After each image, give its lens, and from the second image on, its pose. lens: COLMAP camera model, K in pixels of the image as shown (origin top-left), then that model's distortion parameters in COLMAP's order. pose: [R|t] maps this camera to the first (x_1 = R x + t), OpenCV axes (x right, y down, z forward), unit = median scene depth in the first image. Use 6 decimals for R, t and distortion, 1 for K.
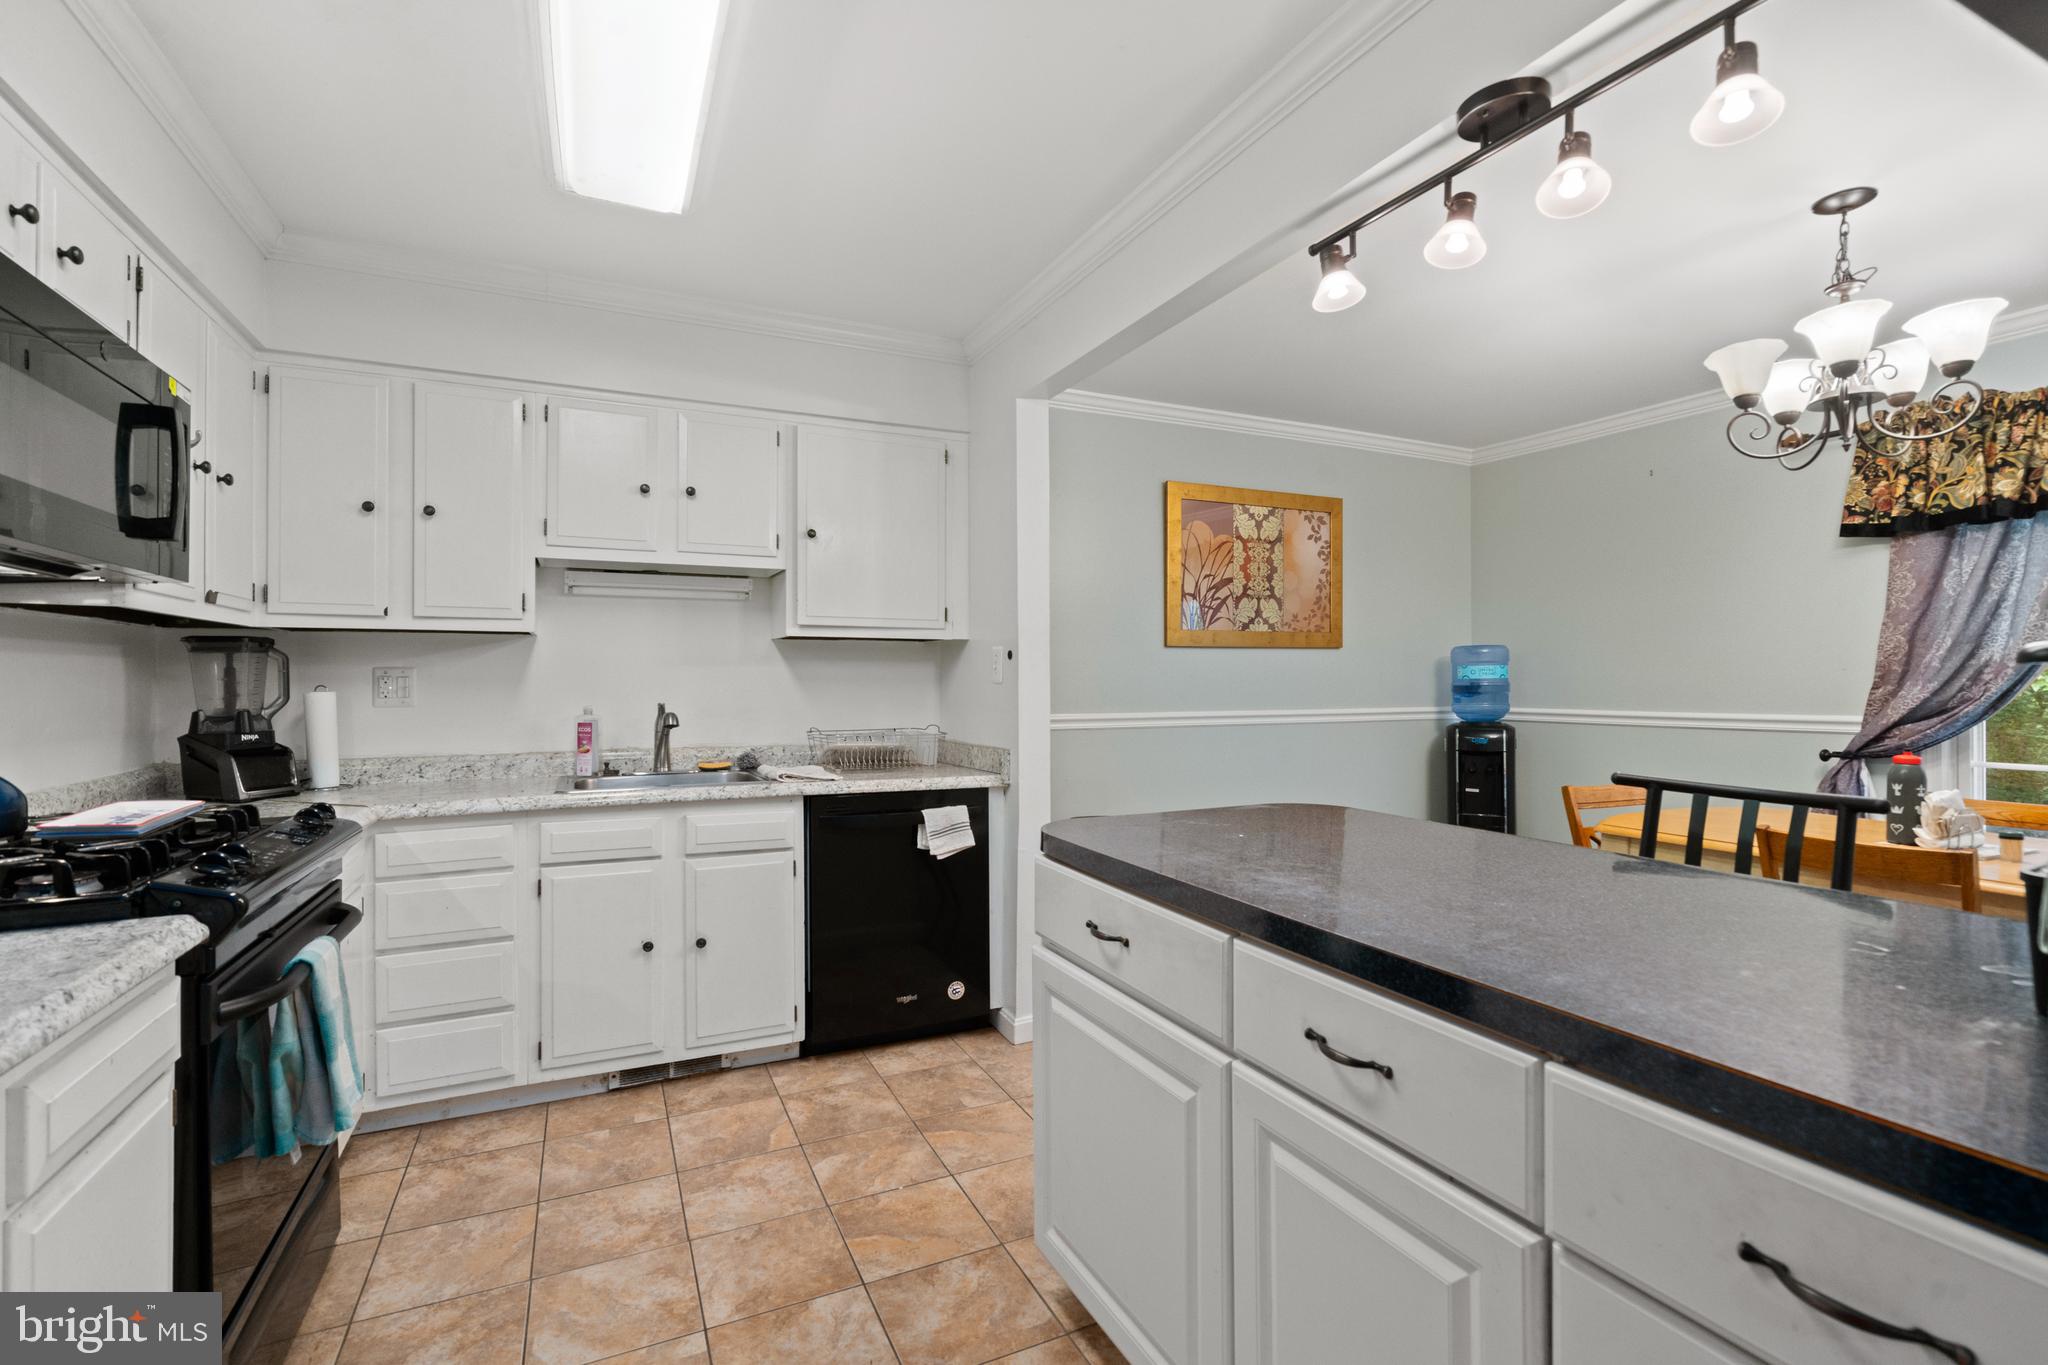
lens RADIAL K [[931.8, 0, 1024.0], [0, 931.8, 682.5], [0, 0, 1]] dist [-0.000460, 0.000430]
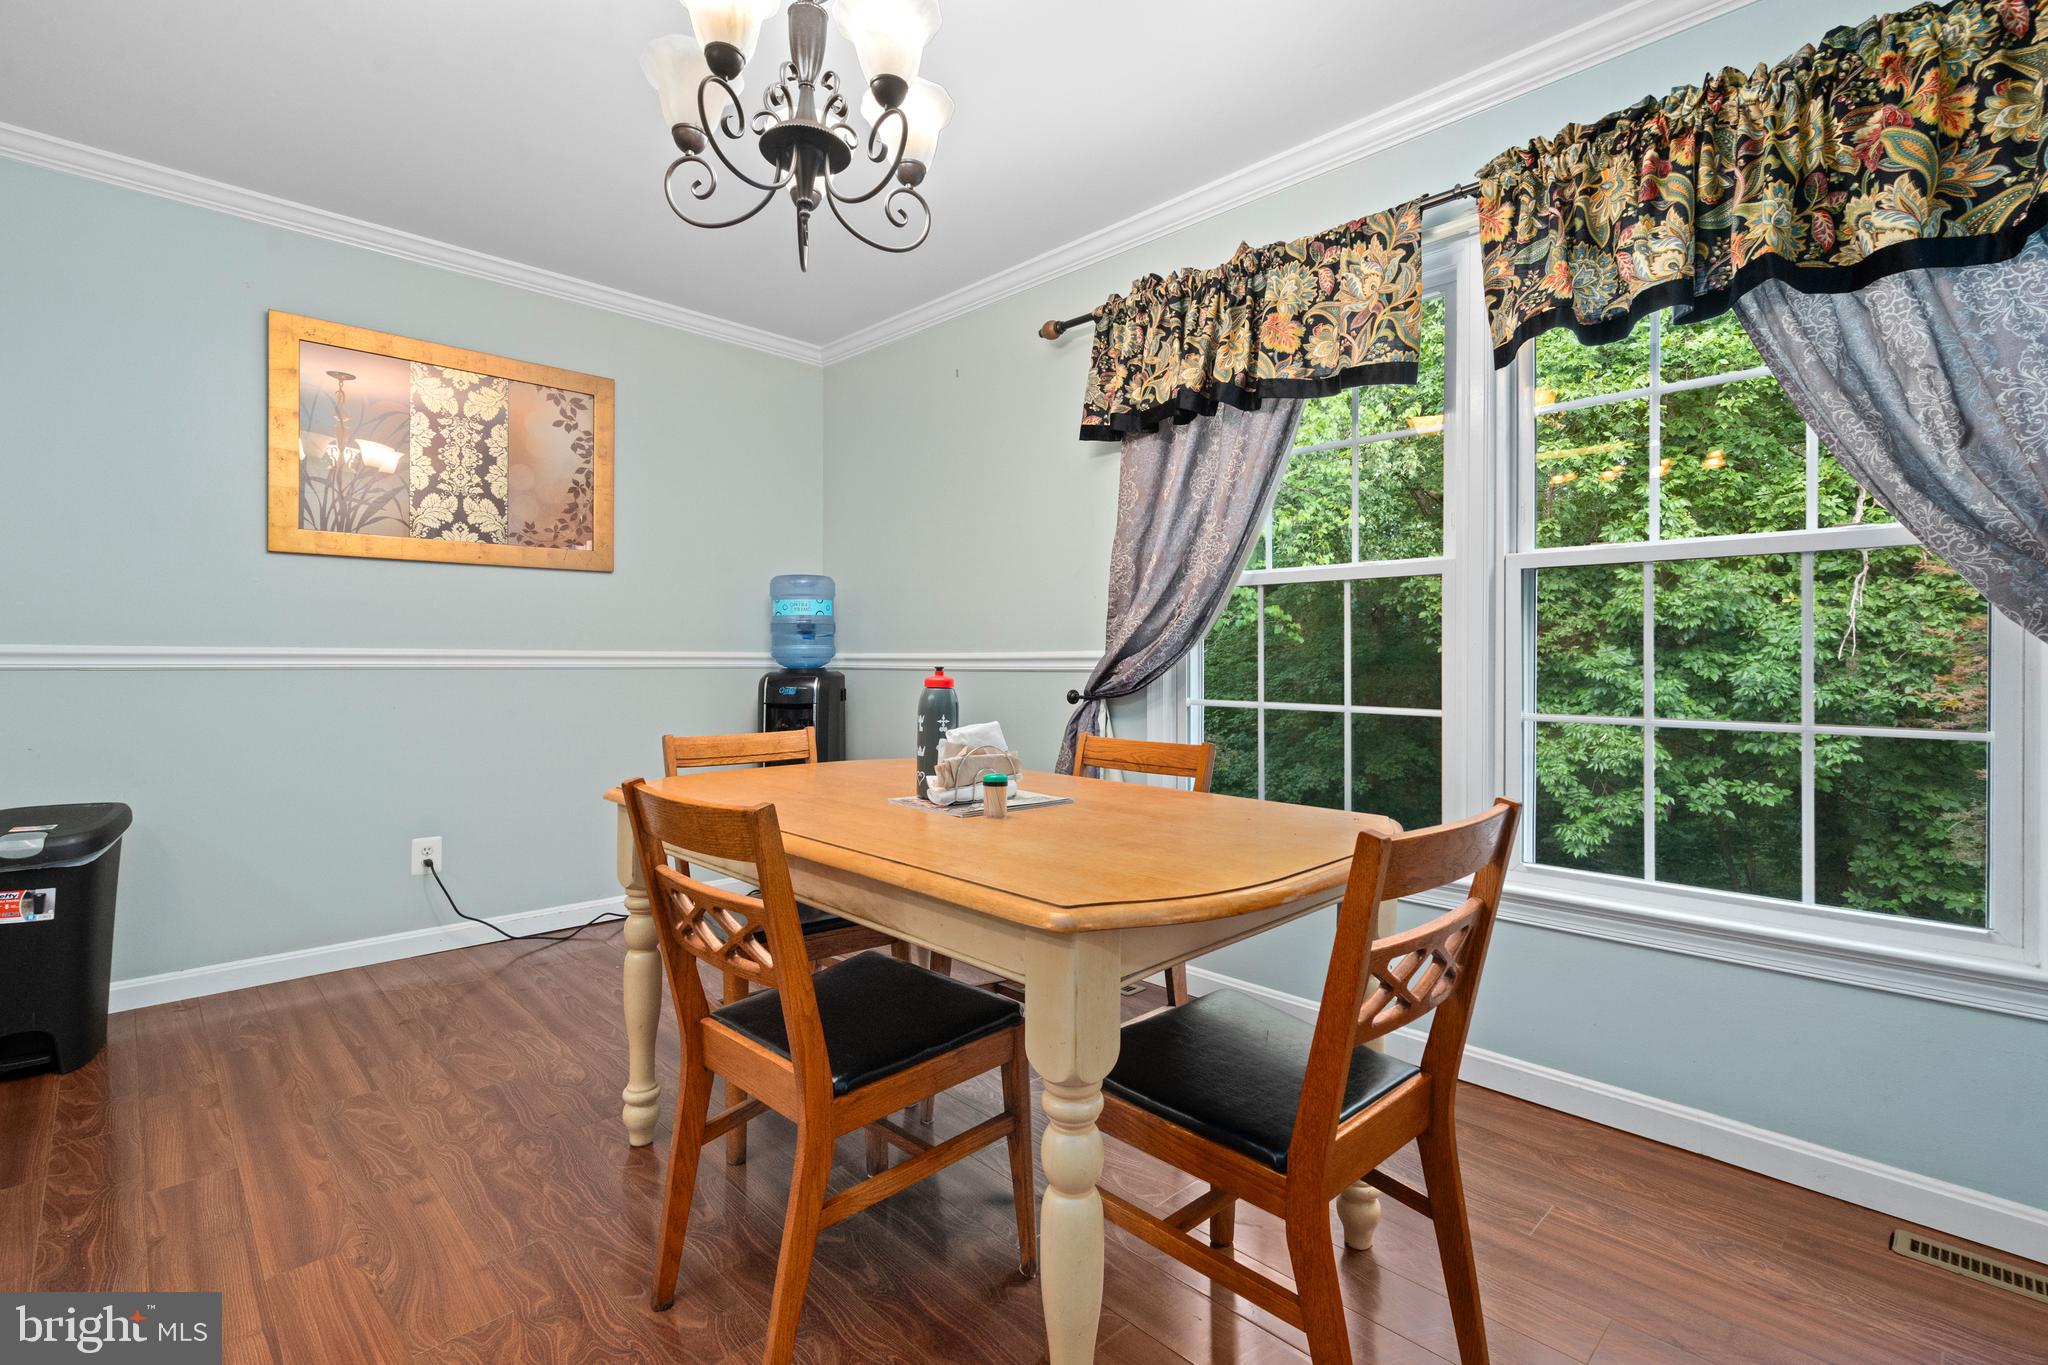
lens RADIAL K [[935.9, 0, 1024.2], [0, 935.9, 655.7], [0, 0, 1]] dist [-0.000920, 0.000058]
pose [[0.945522, 0.007487, 0.325471, 0.620034], [-0.005452, 0.999959, -0.007163, 0.054178], [-0.325512, 0.004998, 0.945525, 0.231431]]
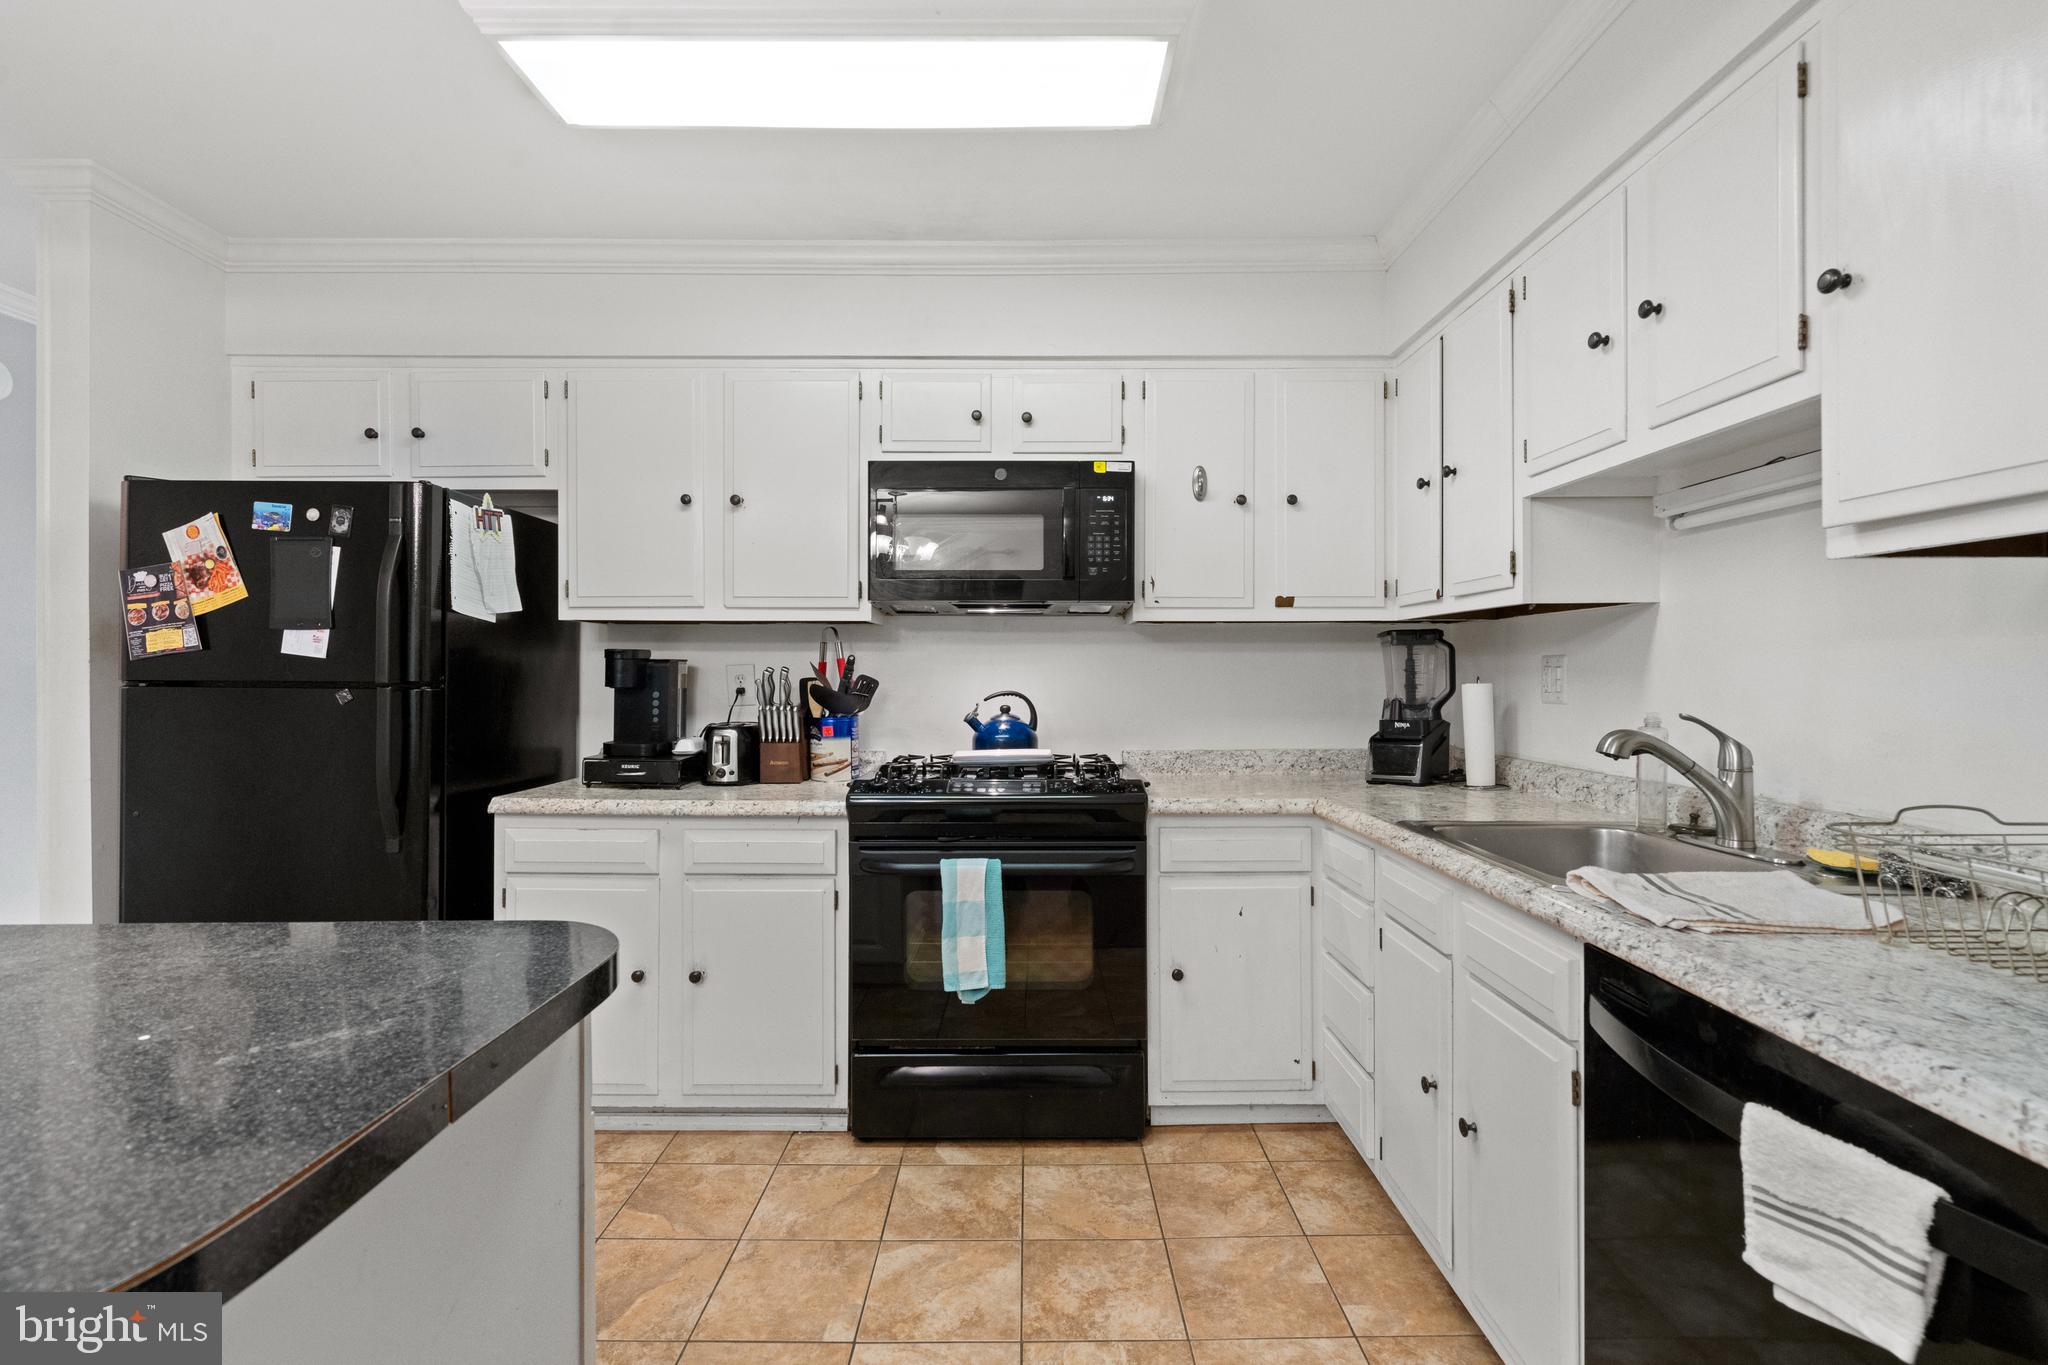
lens RADIAL K [[930.9, 0, 1025.2], [0, 930.9, 673.2], [0, 0, 1]] dist [-0.004886, 0.000847]
pose [[-0.426680, 0.003994, -0.904394, 0.253586], [-0.000787, 0.999988, 0.004787, -0.003700], [0.904402, 0.002755, -0.426672, 0.878141]]
